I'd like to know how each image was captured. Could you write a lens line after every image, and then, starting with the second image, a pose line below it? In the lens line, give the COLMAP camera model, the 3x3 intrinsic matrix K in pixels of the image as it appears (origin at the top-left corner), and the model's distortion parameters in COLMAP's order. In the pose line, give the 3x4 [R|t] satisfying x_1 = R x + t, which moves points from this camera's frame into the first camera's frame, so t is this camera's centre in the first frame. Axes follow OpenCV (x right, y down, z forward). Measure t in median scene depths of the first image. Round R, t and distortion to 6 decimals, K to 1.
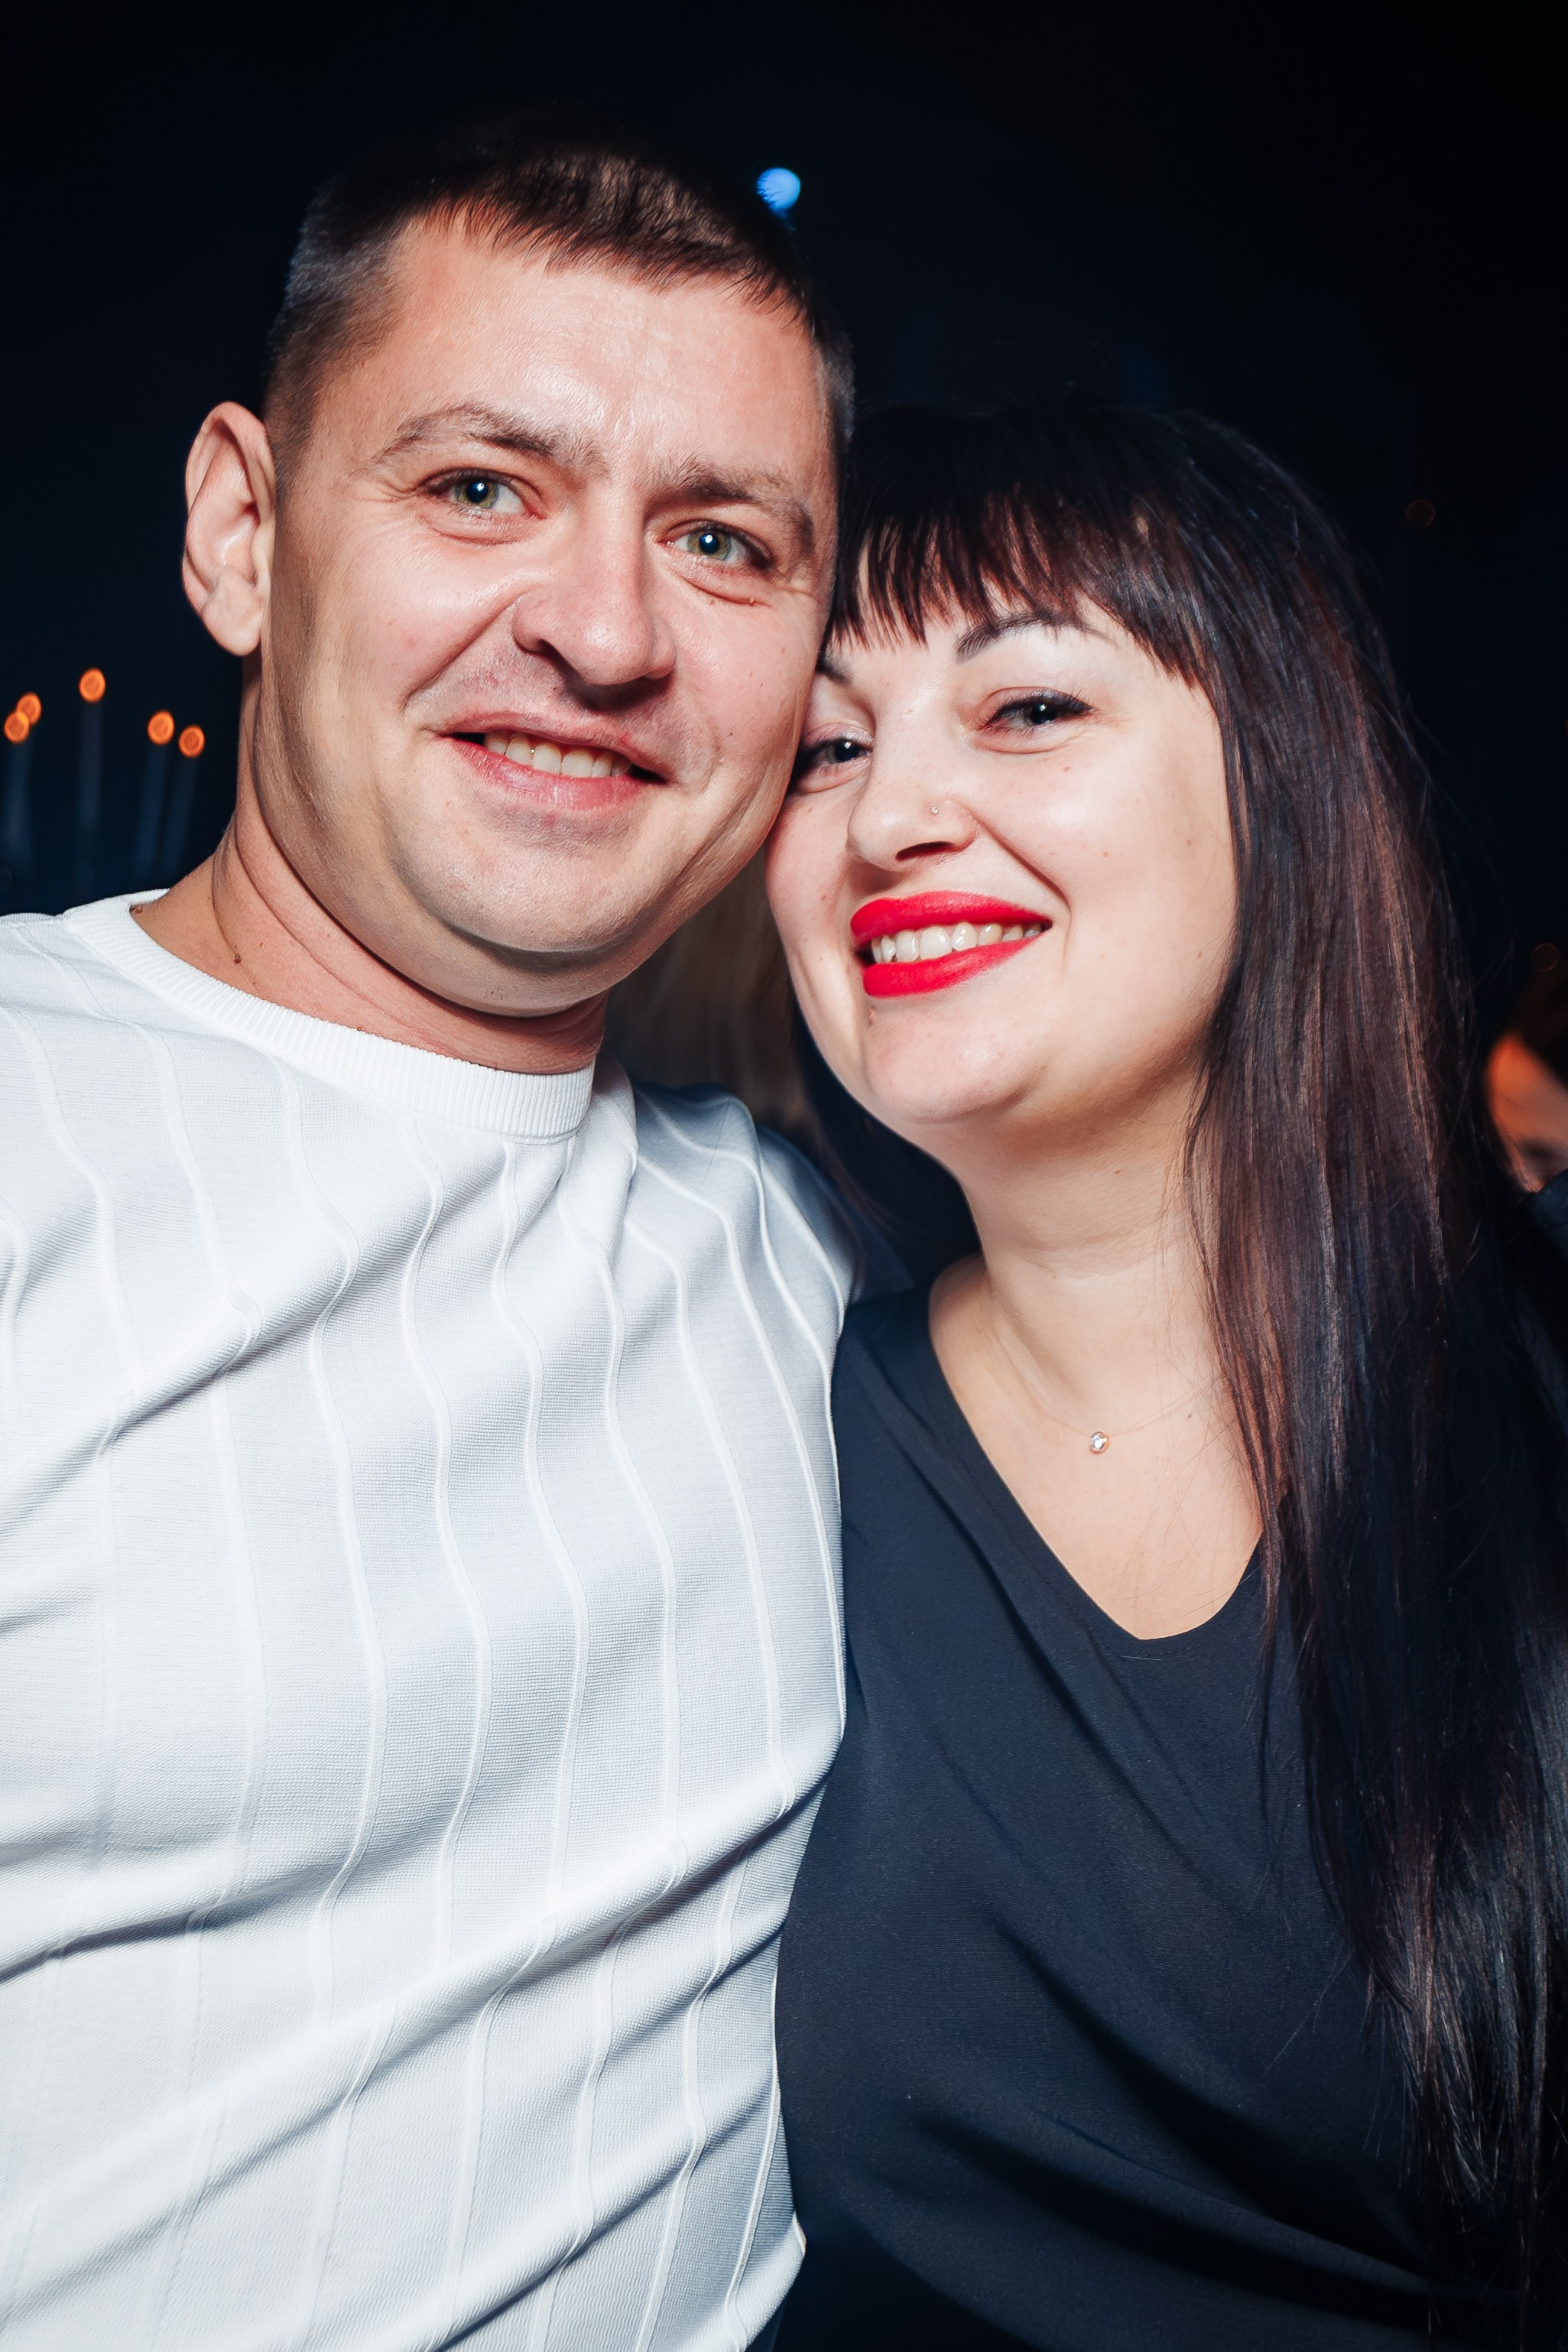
lens RADIAL K [[2687.3, 0, 686.0], [0, 2687.3, 1255.0], [0, 0, 1]] dist [0.084018, -0.007880]
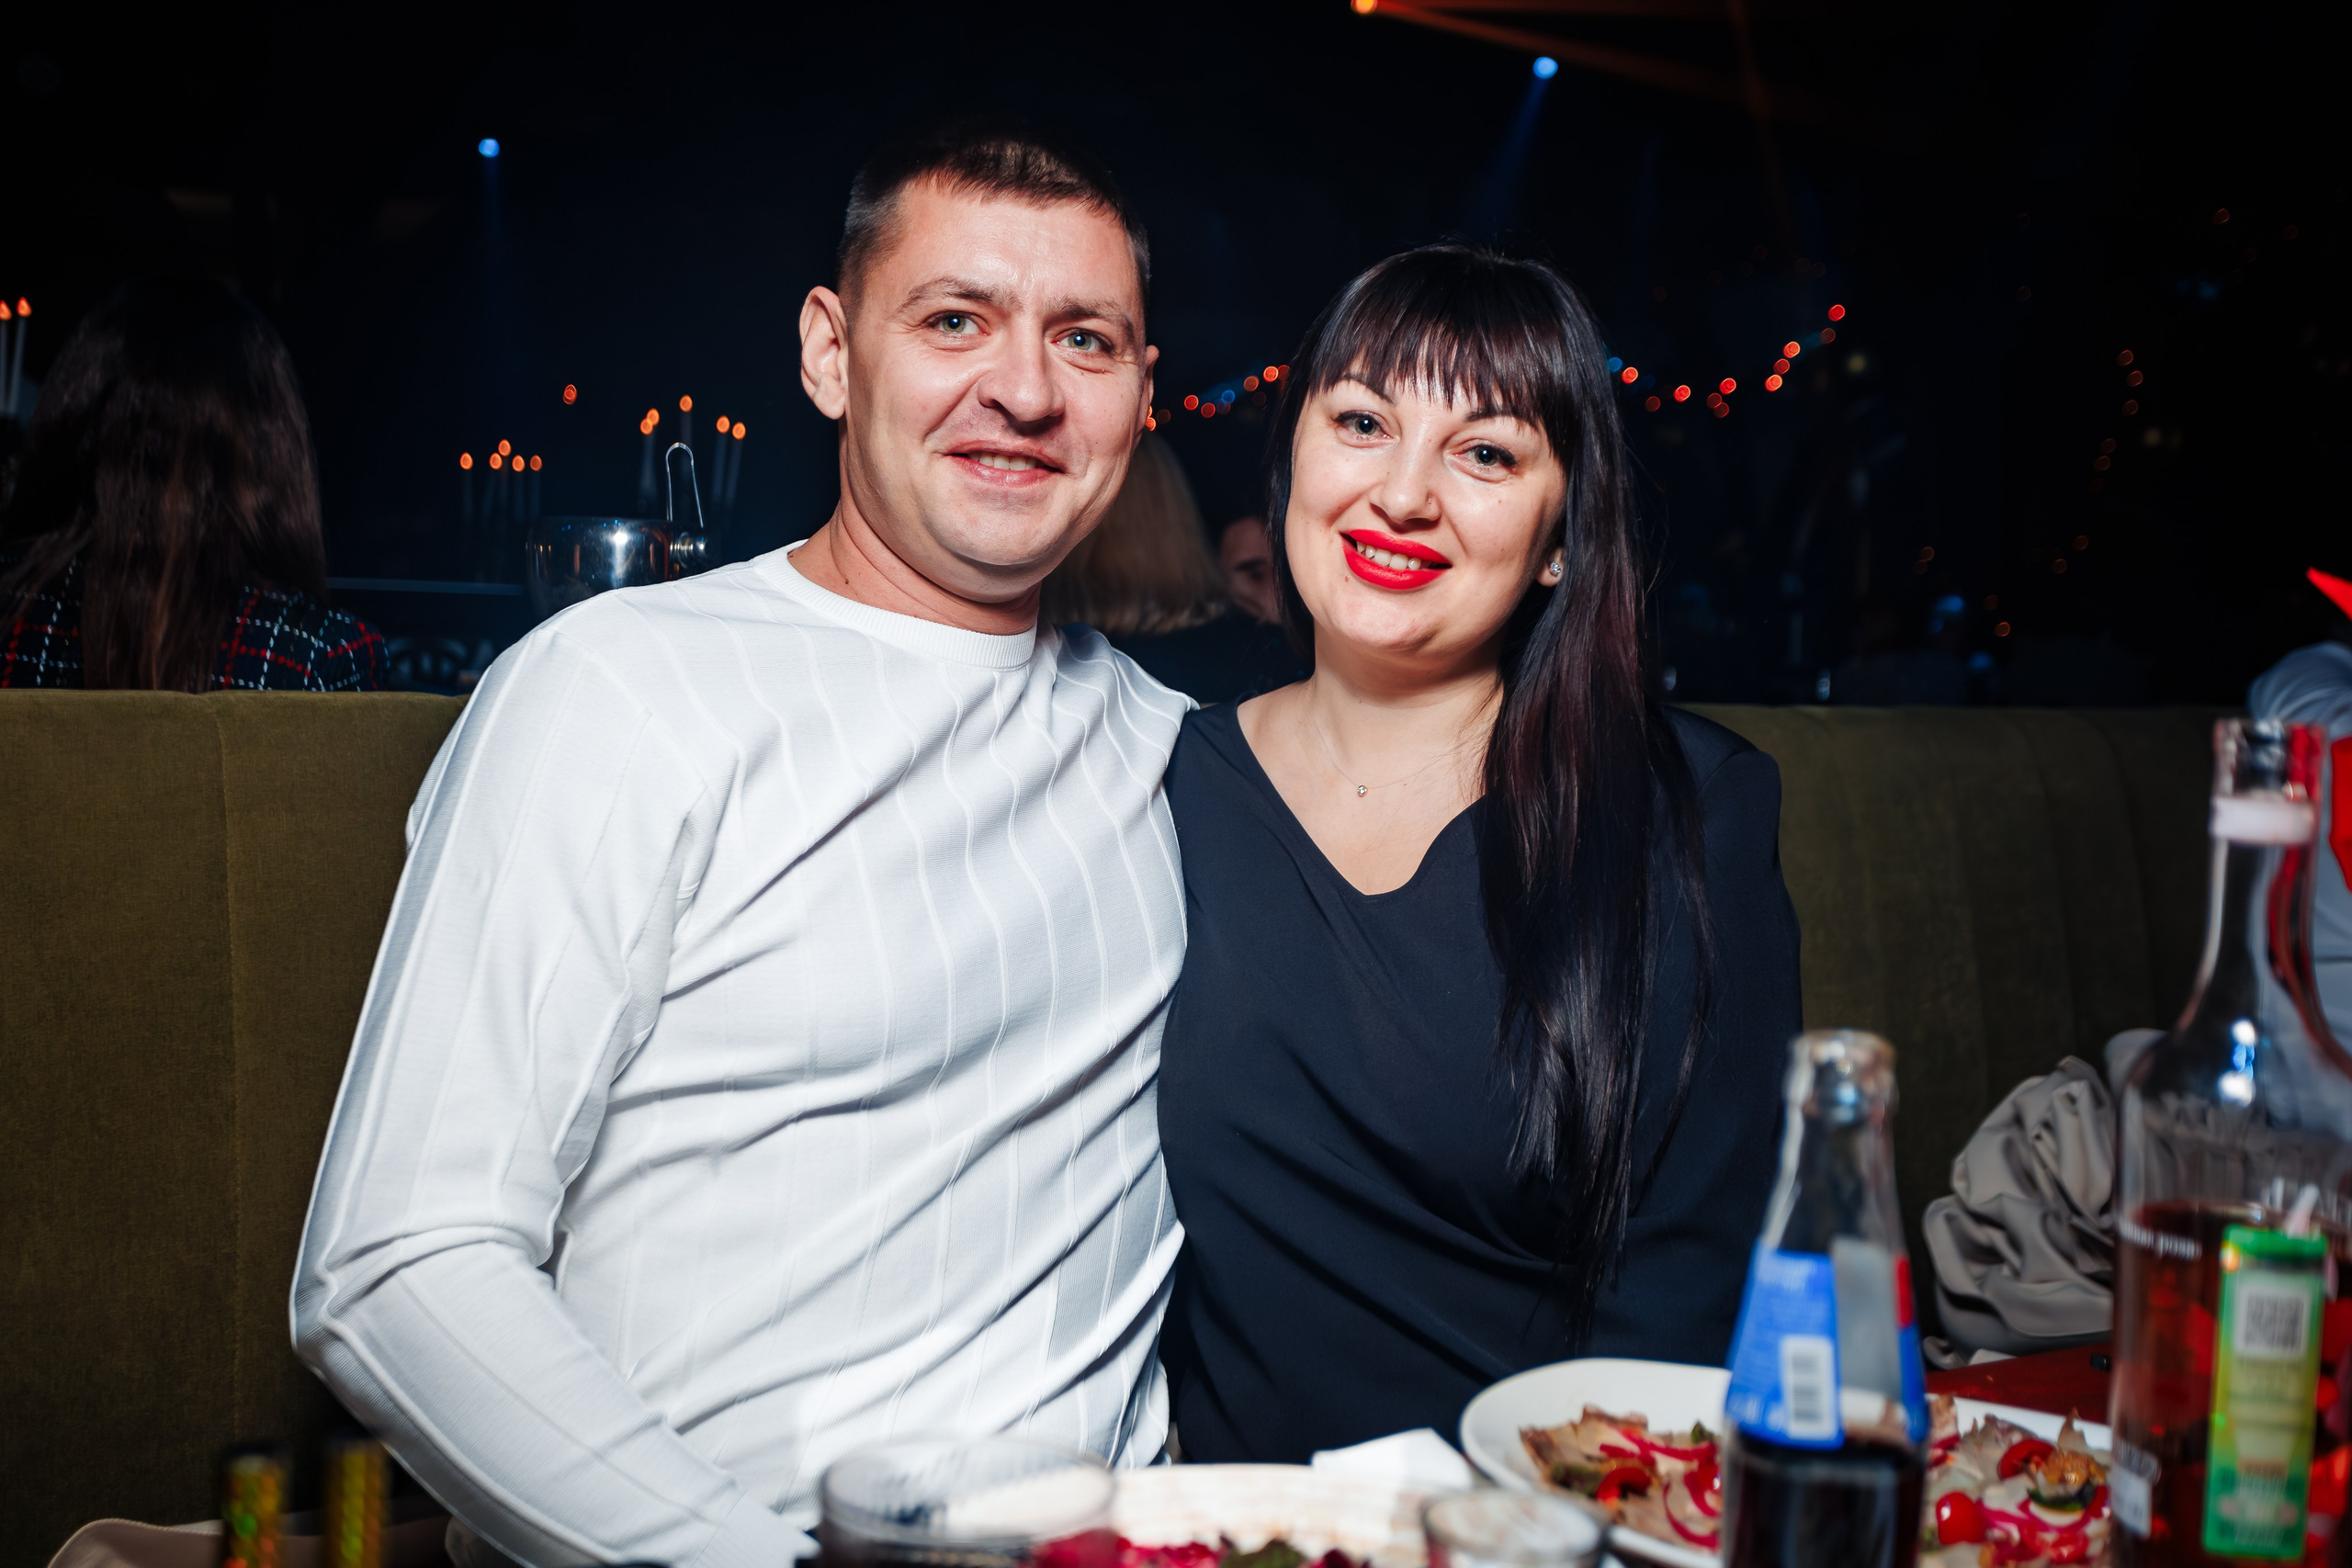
lens RADIAL K [[2687.3, 0, 1176.0], [0, 2687.3, 784.0], [0, 0, 1]] dist [0.084018, -0.007880]
pose [[0.994751, -0.073903, -0.070778, 0.183025], [0.074770, 0.997154, 0.009674, 0.027207], [0.069862, -0.014915, 0.997445, -0.843529]]
